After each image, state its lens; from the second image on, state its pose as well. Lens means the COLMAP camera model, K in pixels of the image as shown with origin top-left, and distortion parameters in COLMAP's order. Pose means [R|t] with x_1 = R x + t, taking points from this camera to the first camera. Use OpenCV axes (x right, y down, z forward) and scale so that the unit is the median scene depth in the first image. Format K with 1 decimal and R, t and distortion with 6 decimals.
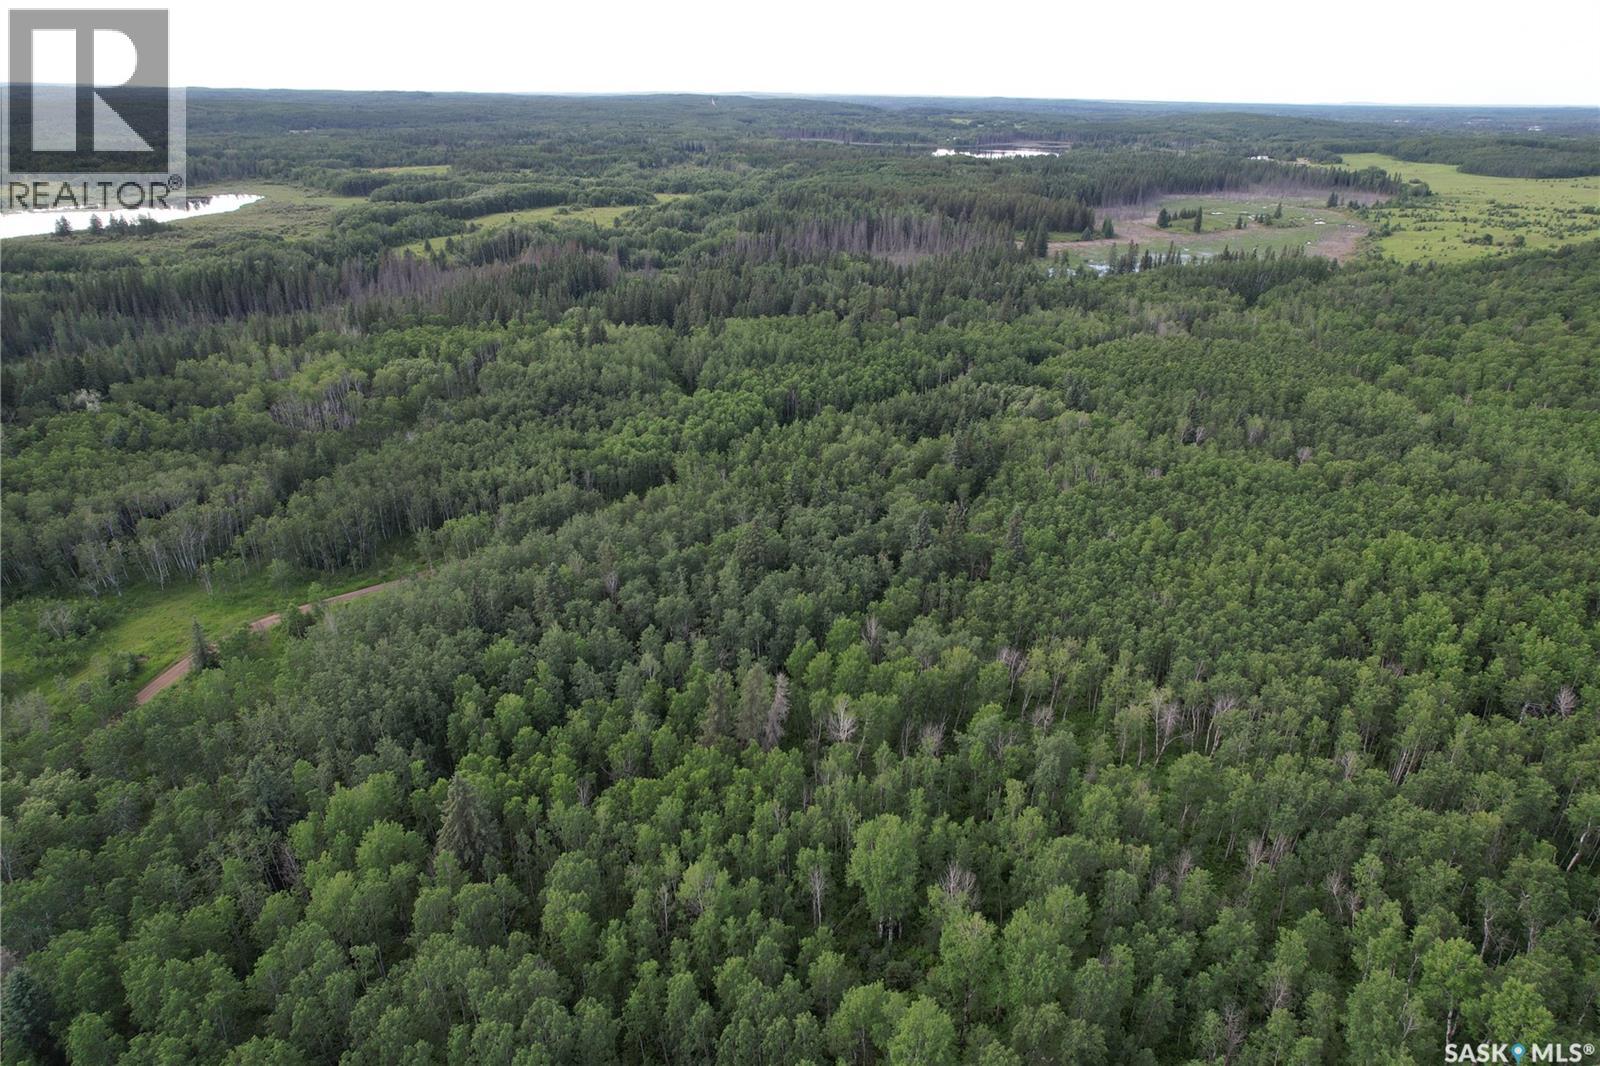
lens RADIAL K [[1025.4, 0, 803.8], [0, 1025.4, 529.9], [0, 0, 1]] dist [-0.077260, 0.070106]
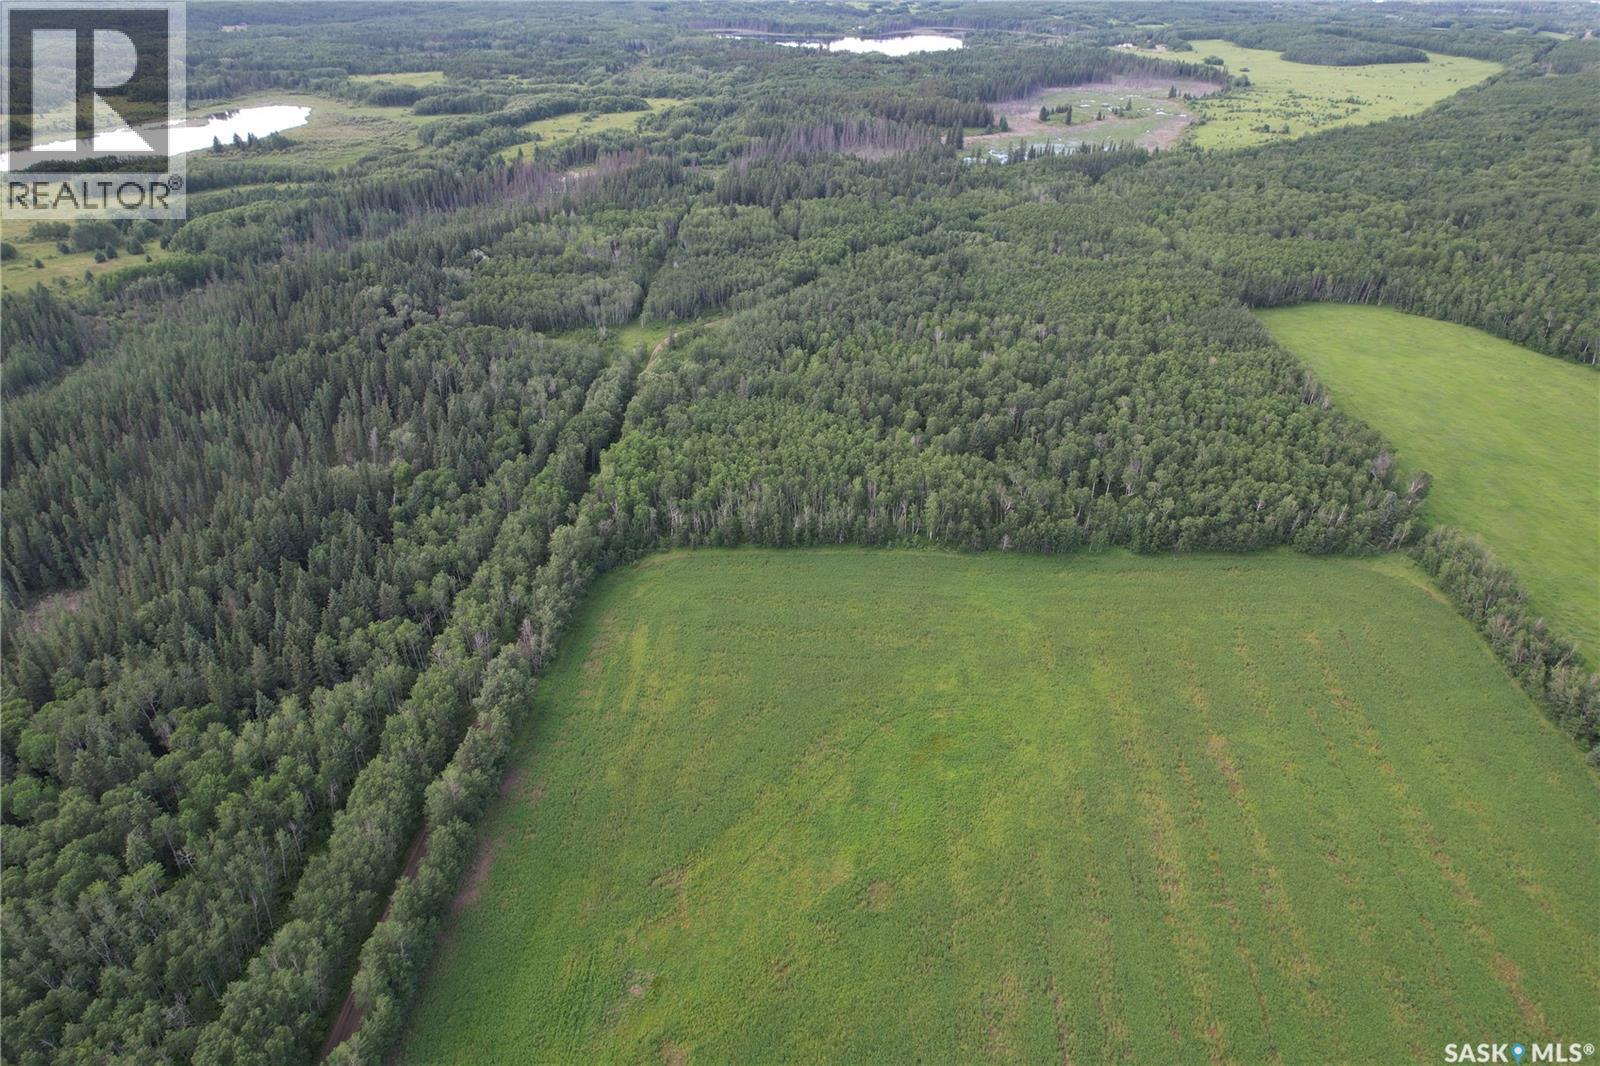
lens RADIAL K [[1025.4, 0, 805.6], [0, 1025.4, 536.0], [0, 0, 1]] dist [-0.077260, 0.070106]
pose [[0.993591, -0.061415, 0.094891, -0.199489], [0.049899, 0.991604, 0.119293, 0.117963], [-0.101421, -0.113793, 0.988314, -0.594792]]
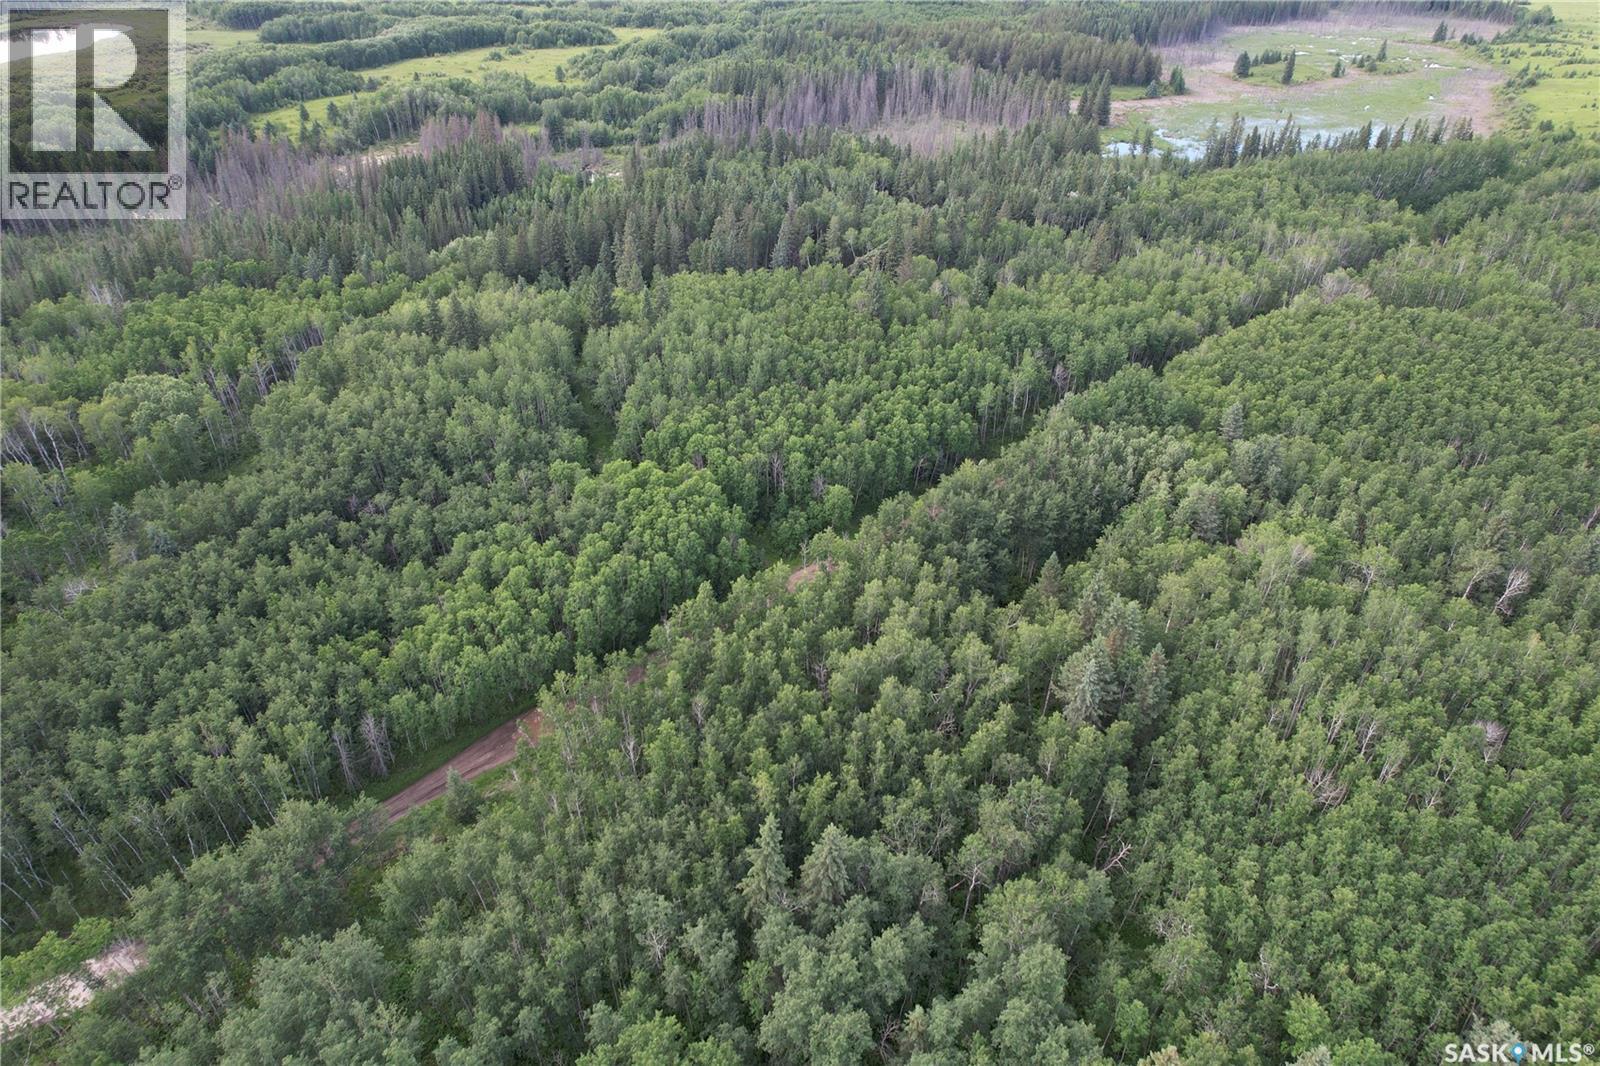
lens RADIAL K [[1025.4, 0, 801.6], [0, 1025.4, 535.4], [0, 0, 1]] dist [-0.077260, 0.070106]
pose [[0.999990, -0.002545, 0.003547, 0.001468], [0.001941, 0.986978, 0.160841, -0.115806], [-0.003910, -0.160833, 0.986974, 0.261474]]
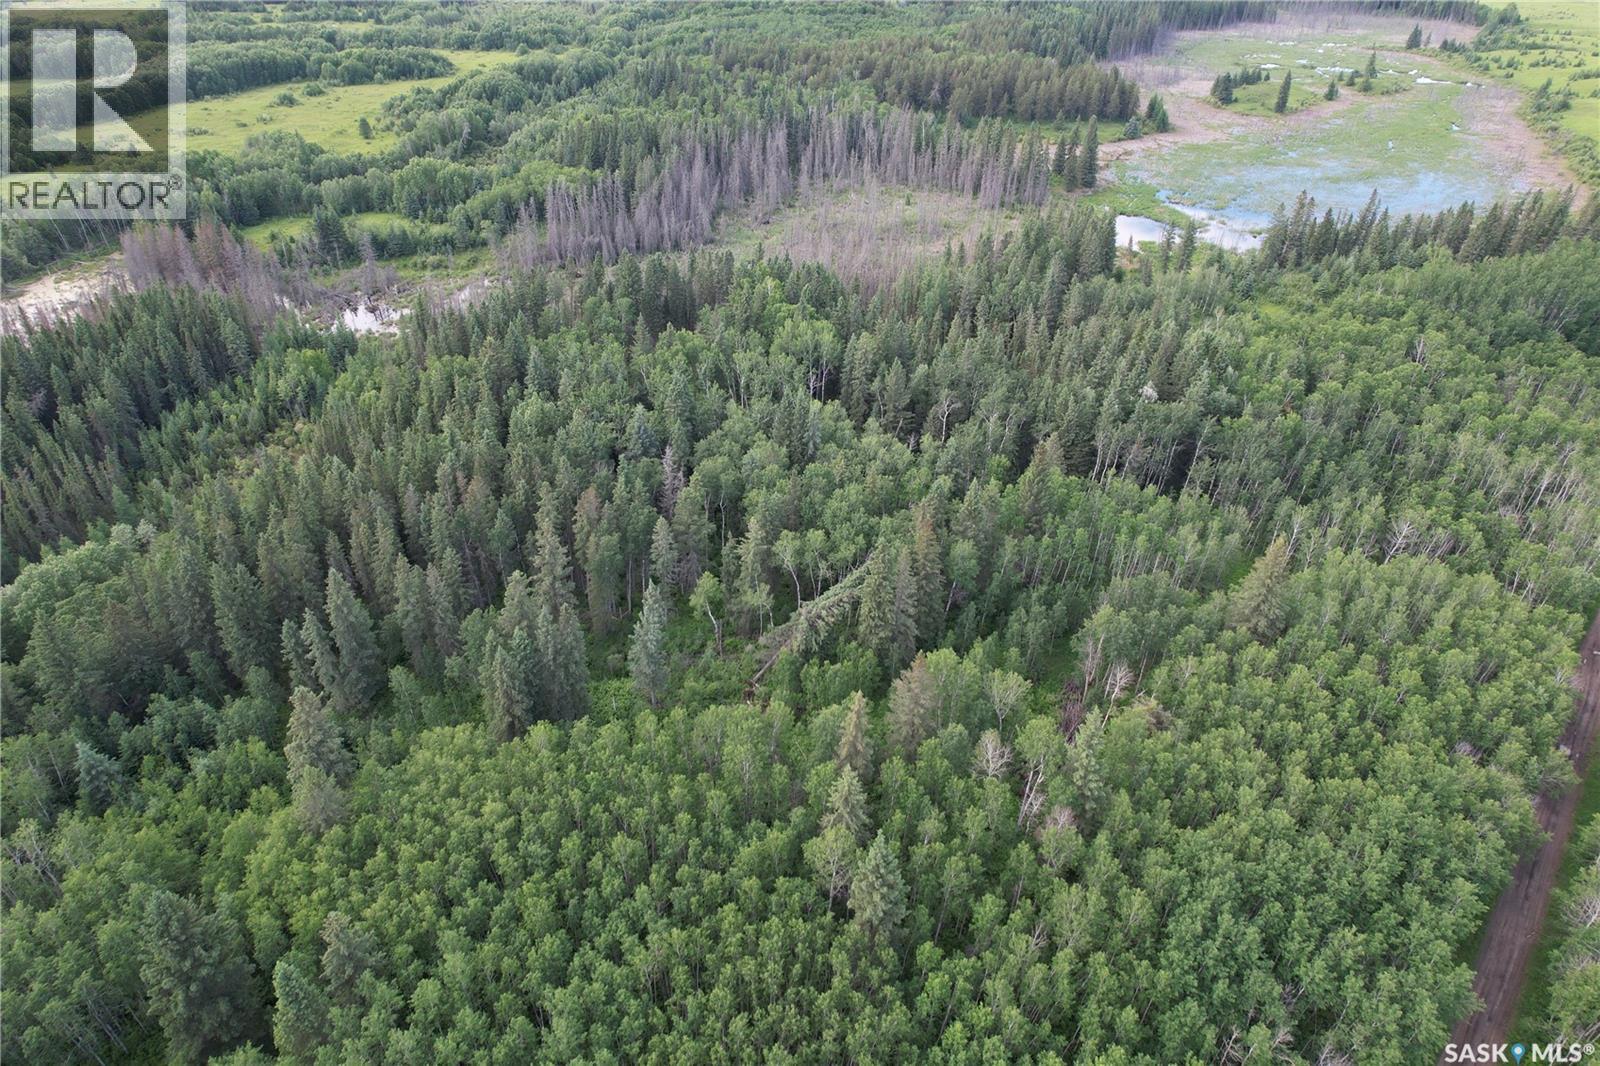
lens RADIAL K [[1025.4, 0, 799.7], [0, 1025.4, 538.2], [0, 0, 1]] dist [-0.077260, 0.070106]
pose [[0.994734, -0.059873, 0.083182, 0.010497], [0.044760, 0.983914, 0.172946, -0.245730], [-0.092198, -0.168313, 0.981412, 0.561664]]
